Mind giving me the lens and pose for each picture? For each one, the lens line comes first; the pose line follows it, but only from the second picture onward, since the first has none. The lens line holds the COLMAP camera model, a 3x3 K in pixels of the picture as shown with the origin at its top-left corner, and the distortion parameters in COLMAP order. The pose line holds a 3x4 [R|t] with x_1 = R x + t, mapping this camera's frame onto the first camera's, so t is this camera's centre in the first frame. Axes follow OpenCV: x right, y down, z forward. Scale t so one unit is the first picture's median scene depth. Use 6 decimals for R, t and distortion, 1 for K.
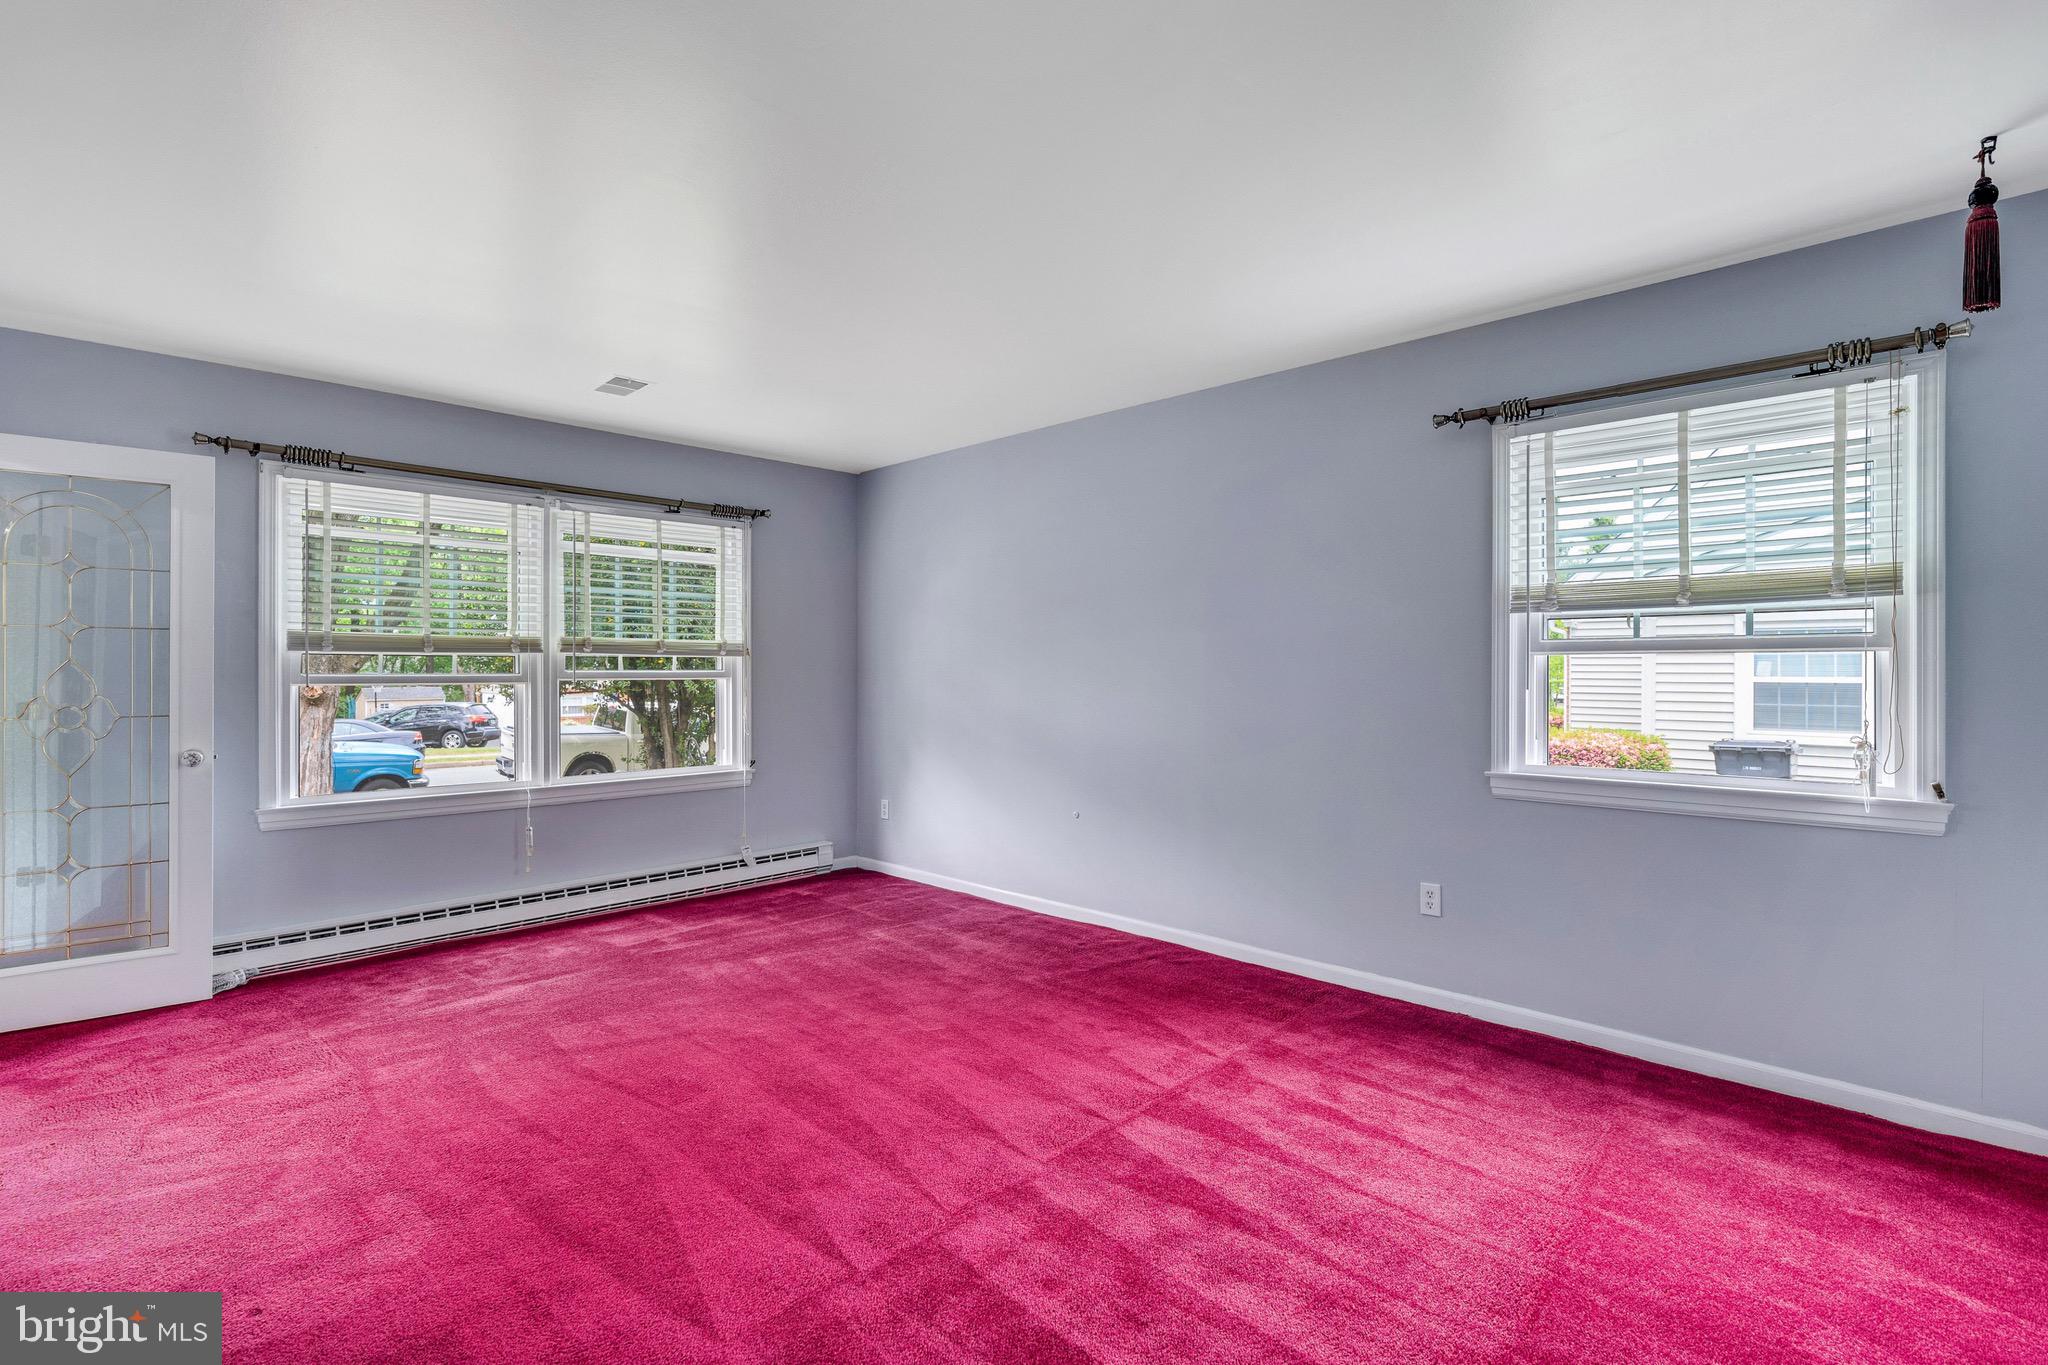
lens RADIAL K [[949.7, 0, 1027.4], [0, 949.7, 669.3], [0, 0, 1]] dist [0.000133, 0.000342]
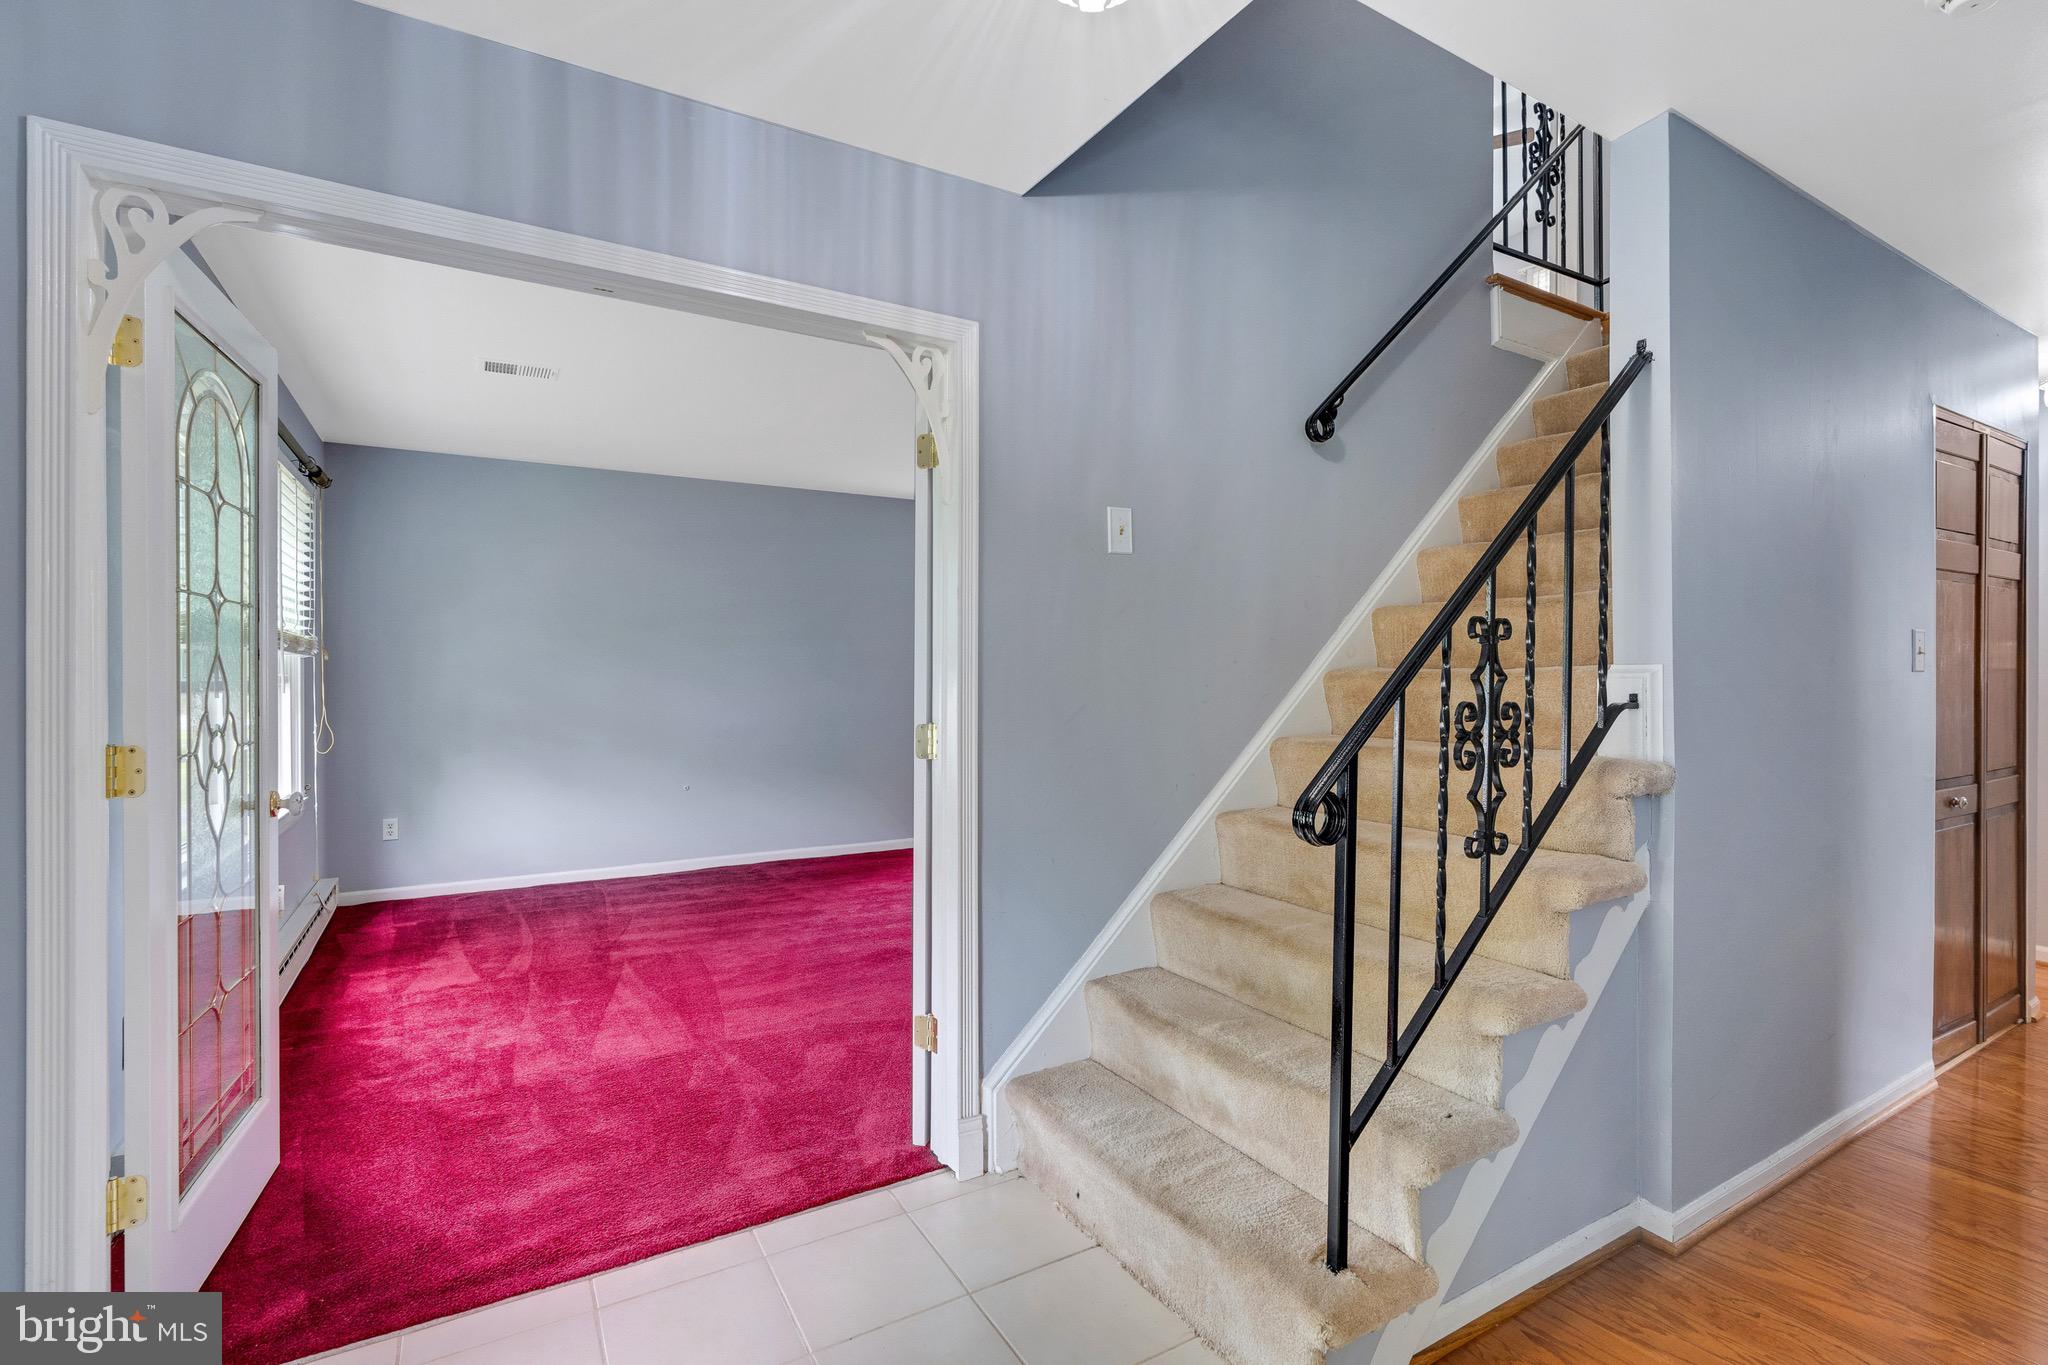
lens RADIAL K [[929.7, 0, 1023.7], [0, 929.7, 676.6], [0, 0, 1]] dist [-0.016822, -0.000664]
pose [[0.271509, -0.008826, 0.962395, -0.852263], [-0.002318, 0.999949, 0.009824, -0.007811], [-0.962433, -0.004898, 0.271475, 0.189886]]
